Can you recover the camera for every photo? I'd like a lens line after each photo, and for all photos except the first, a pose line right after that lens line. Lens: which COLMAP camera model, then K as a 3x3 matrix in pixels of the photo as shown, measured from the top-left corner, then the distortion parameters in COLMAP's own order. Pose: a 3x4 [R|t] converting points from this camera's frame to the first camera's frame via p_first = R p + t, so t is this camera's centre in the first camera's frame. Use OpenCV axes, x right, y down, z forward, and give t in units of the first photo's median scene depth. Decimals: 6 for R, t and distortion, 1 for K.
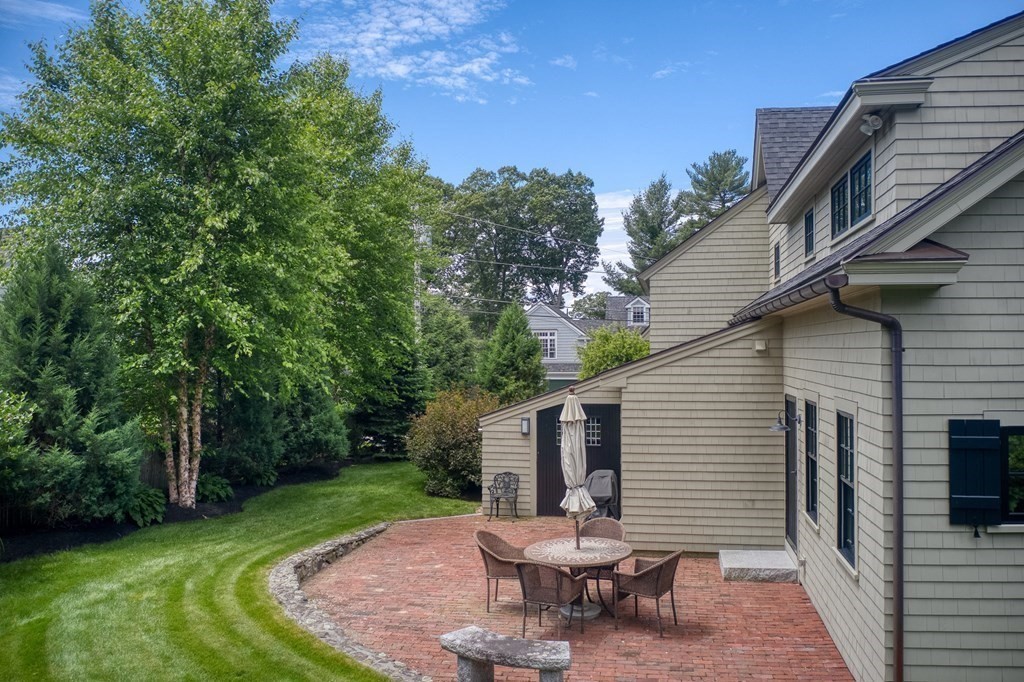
lens RADIAL K [[761.5, 0, 512.5], [0, 761.5, 337.1], [0, 0, 1]] dist [-0.087295, 0.001501]
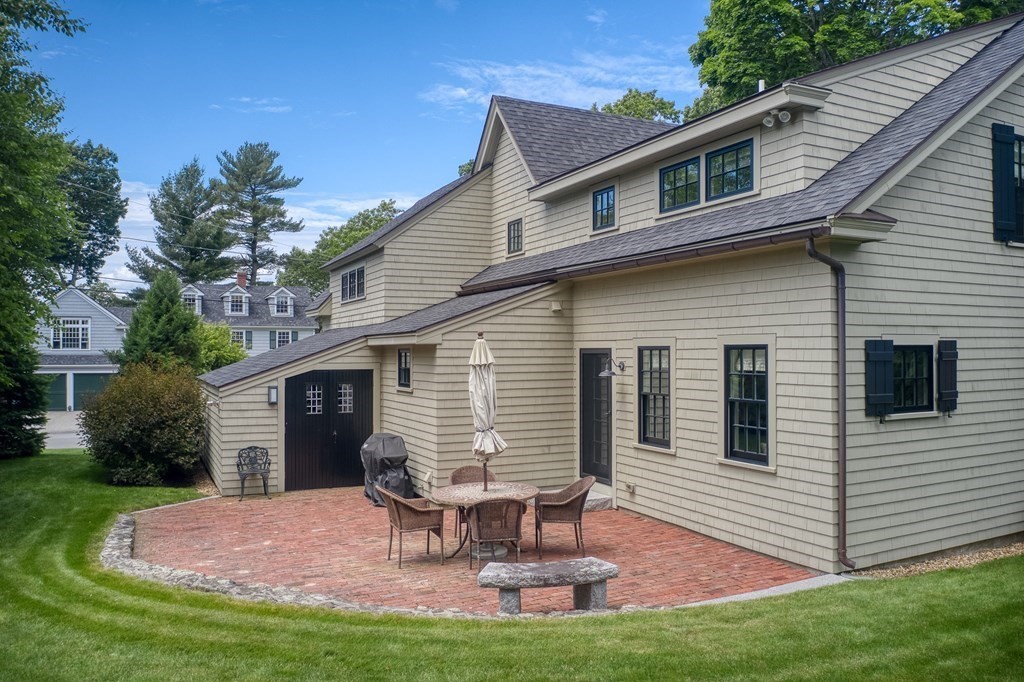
lens RADIAL K [[761.5, 0, 512.9], [0, 761.5, 349.8], [0, 0, 1]] dist [-0.087295, 0.001501]
pose [[0.815629, 0.002739, 0.578568, -0.263561], [-0.015355, 0.999739, 0.016914, 0.040783], [-0.578371, -0.022680, 0.815459, 0.085297]]
